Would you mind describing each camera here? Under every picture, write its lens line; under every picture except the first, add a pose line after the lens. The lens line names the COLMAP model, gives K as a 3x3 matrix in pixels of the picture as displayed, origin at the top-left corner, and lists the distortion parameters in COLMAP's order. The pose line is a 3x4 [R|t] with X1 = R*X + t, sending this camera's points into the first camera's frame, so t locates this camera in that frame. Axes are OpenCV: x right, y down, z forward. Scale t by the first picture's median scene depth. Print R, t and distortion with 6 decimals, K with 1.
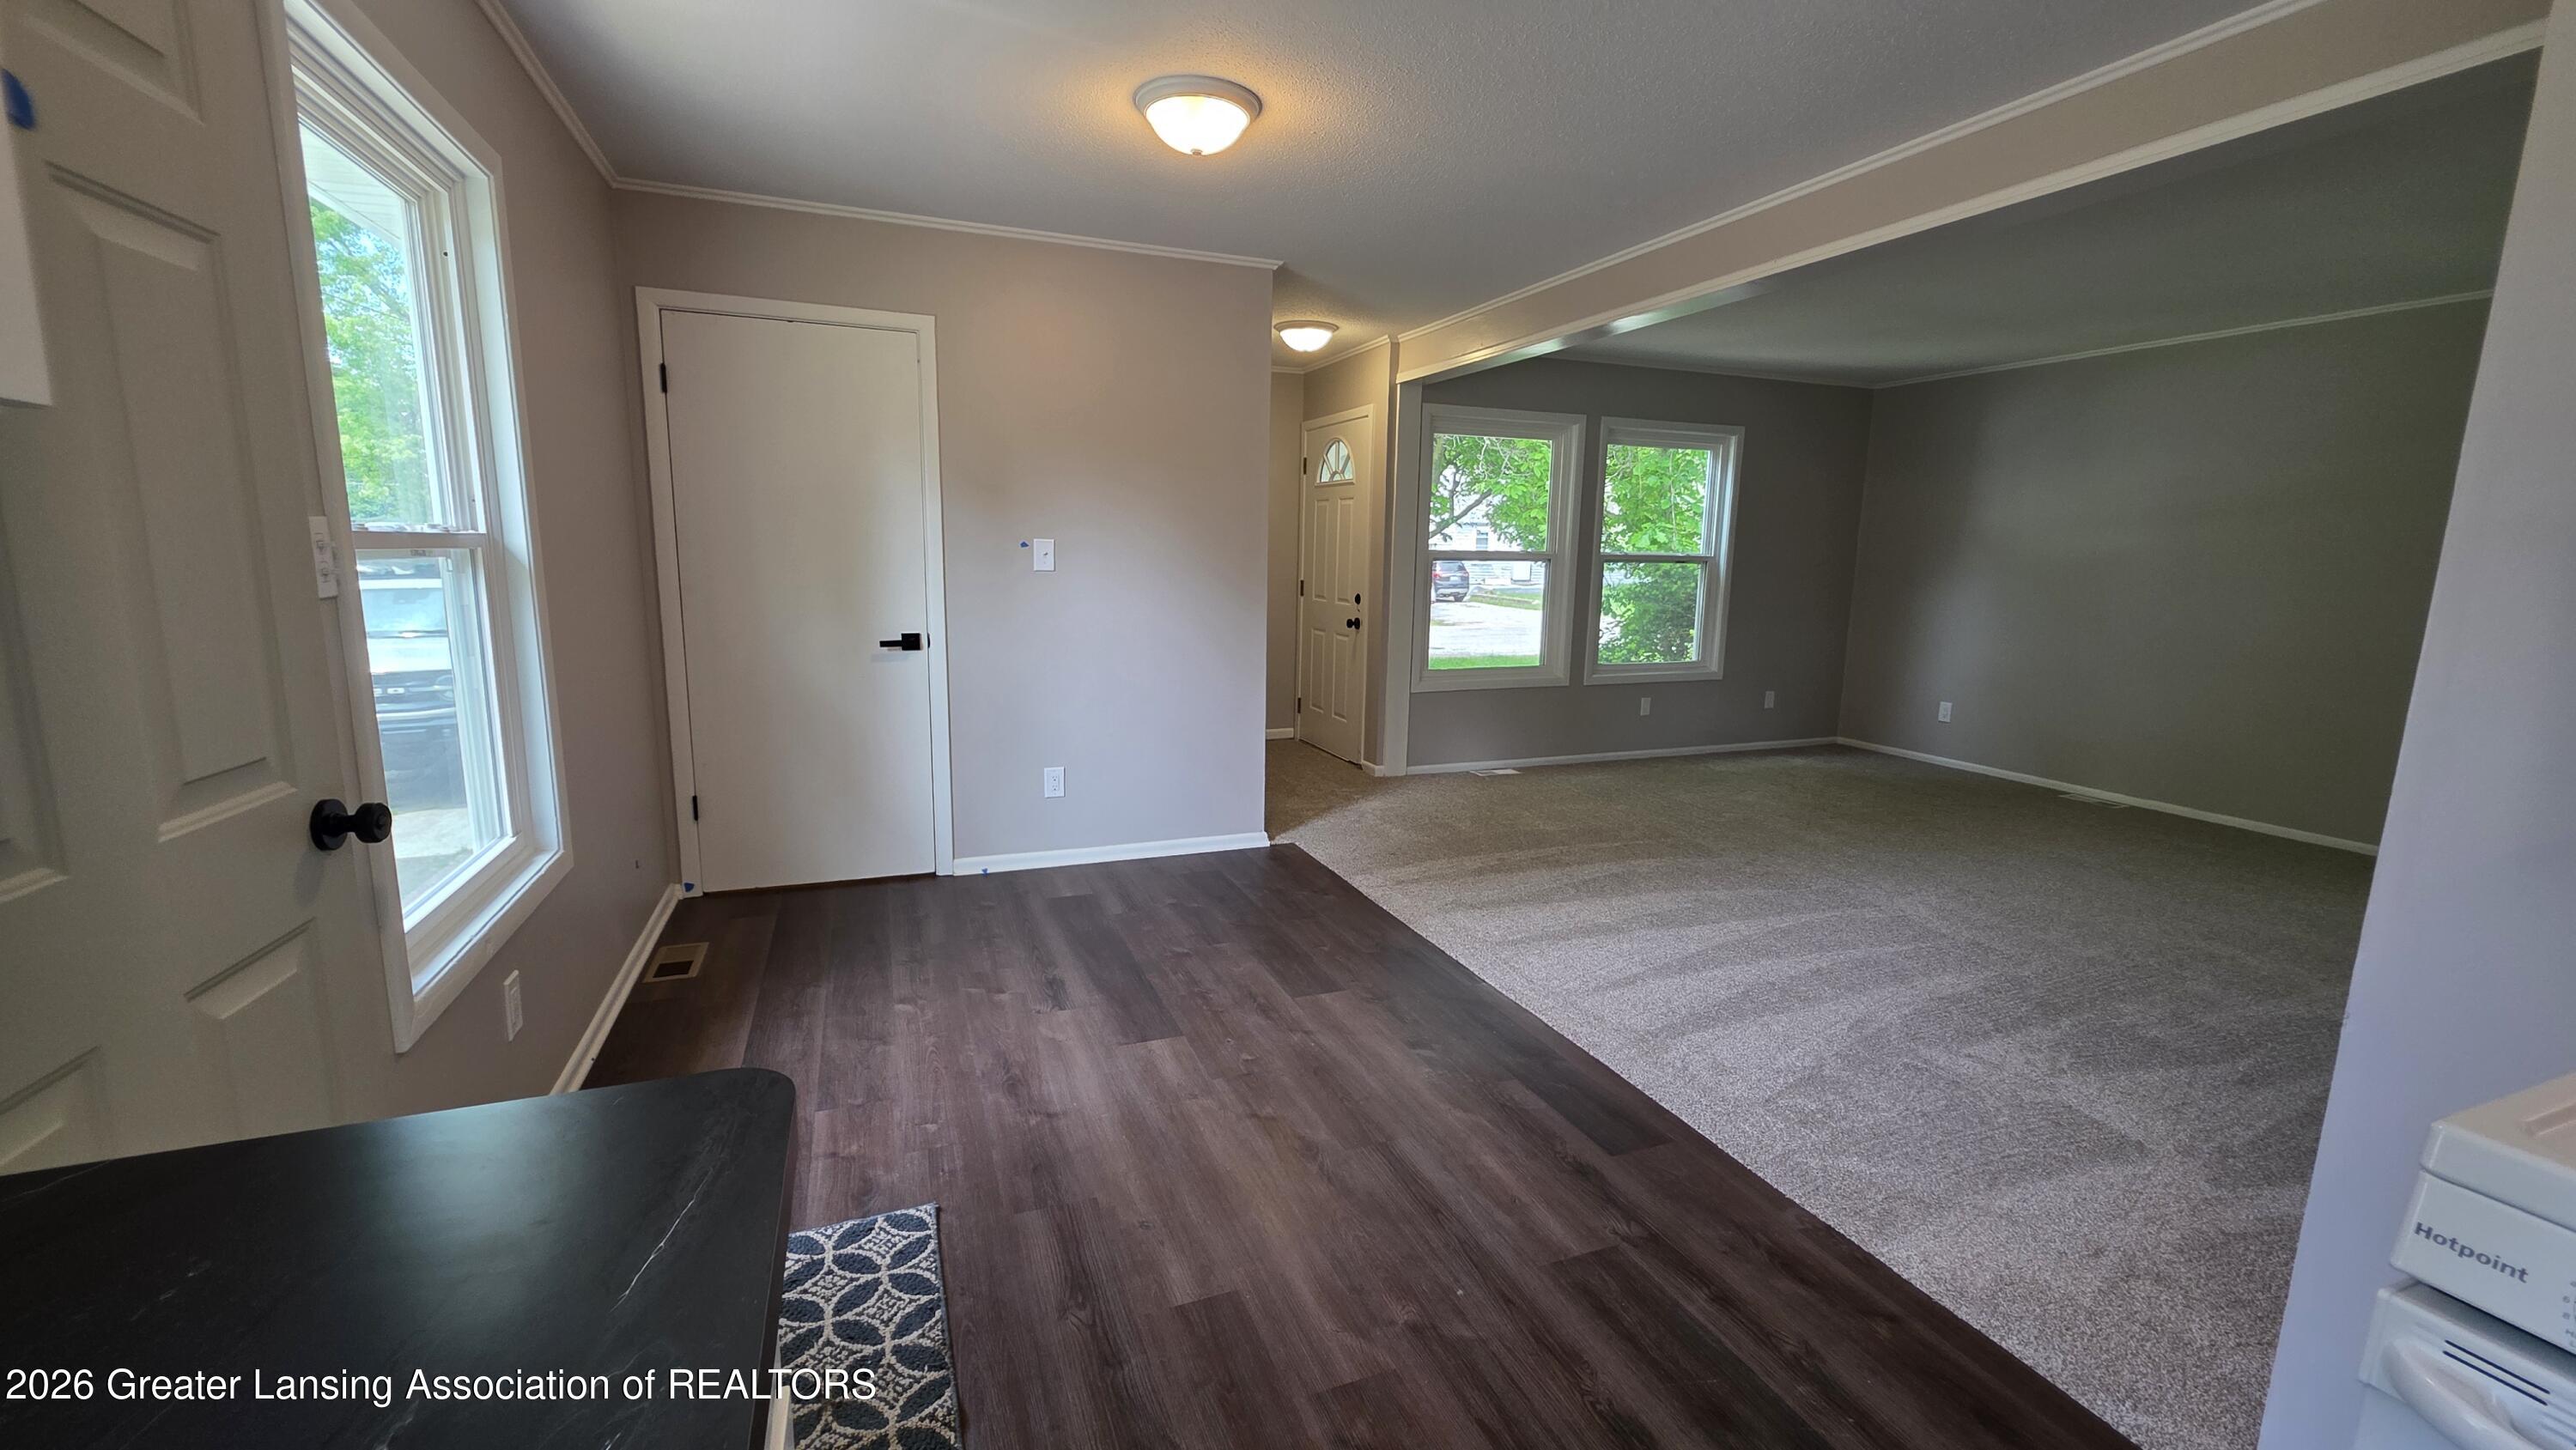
lens RADIAL K [[1038.2, 0, 1281.9], [0, 1038.2, 718.4], [0, 0, 1]] dist [0.000268, 0.000175]
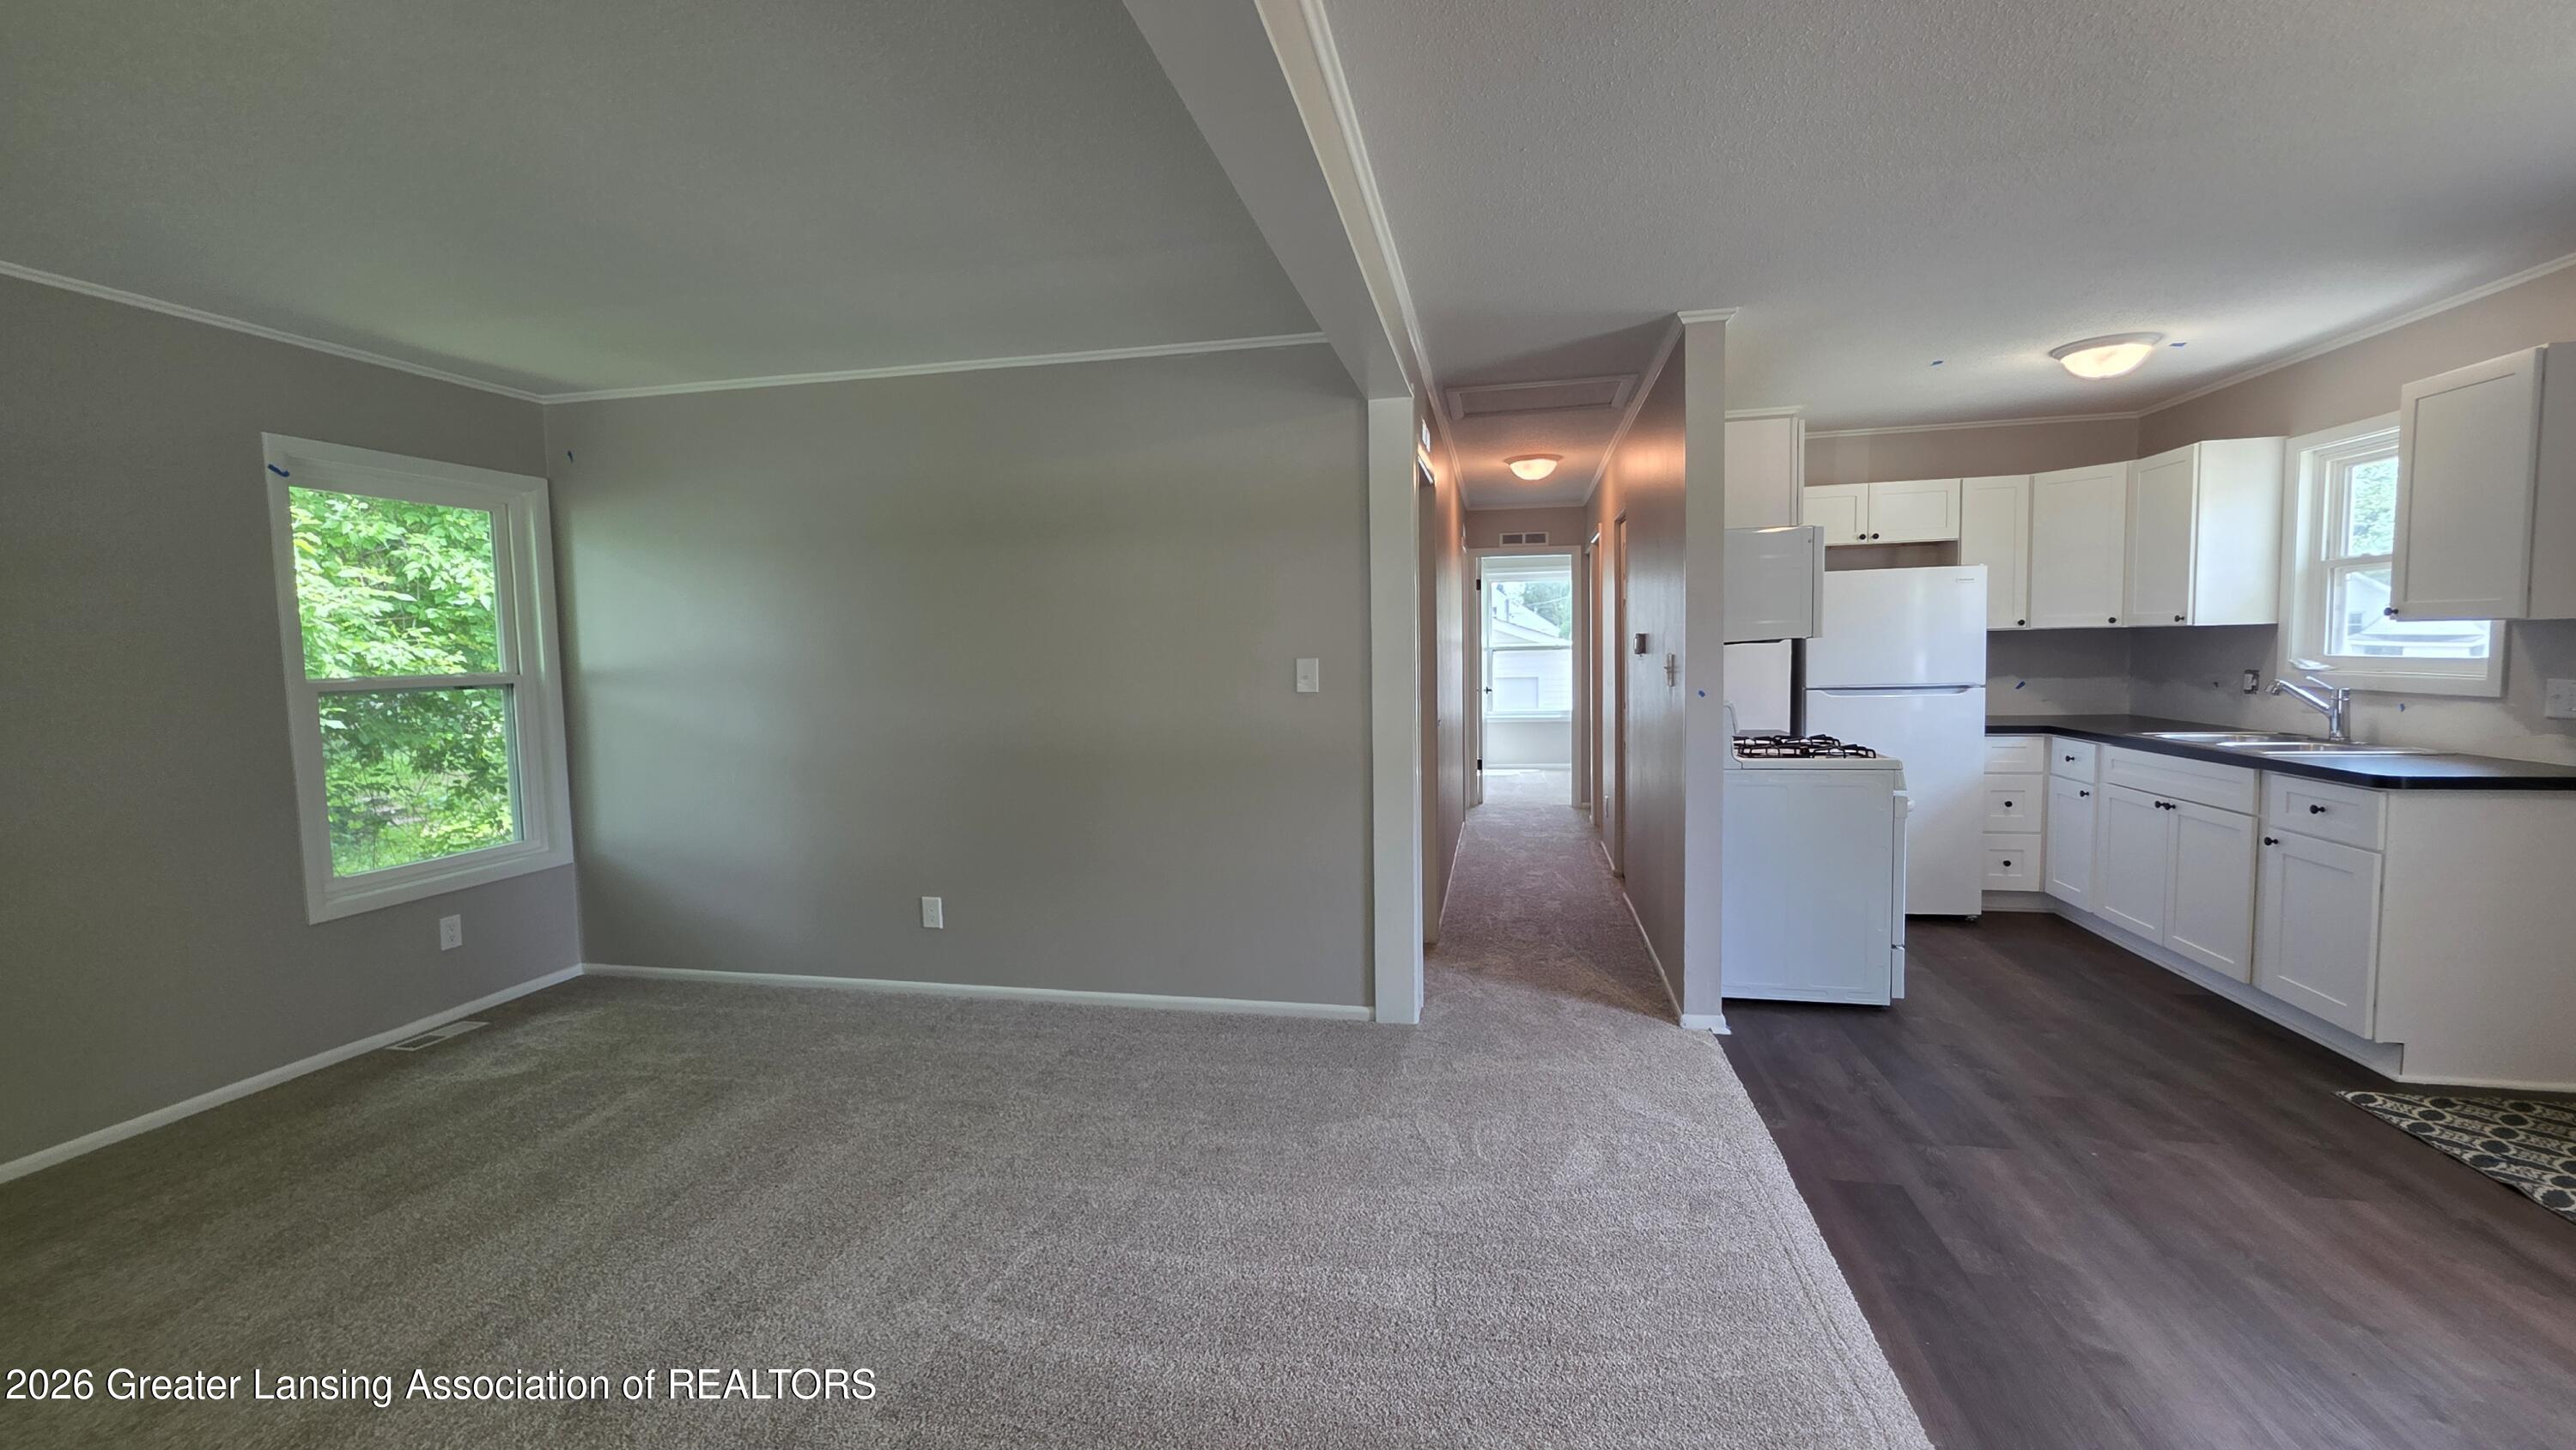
lens RADIAL K [[1036.2, 0, 1282.0], [0, 1036.2, 720.7], [0, 0, 1]] dist [0.000427, 0.000238]
pose [[-0.829347, -0.041085, 0.557222, 0.103543], [0.097200, 0.971477, 0.216297, -0.143873], [-0.550215, 0.233548, -0.801698, 0.825971]]
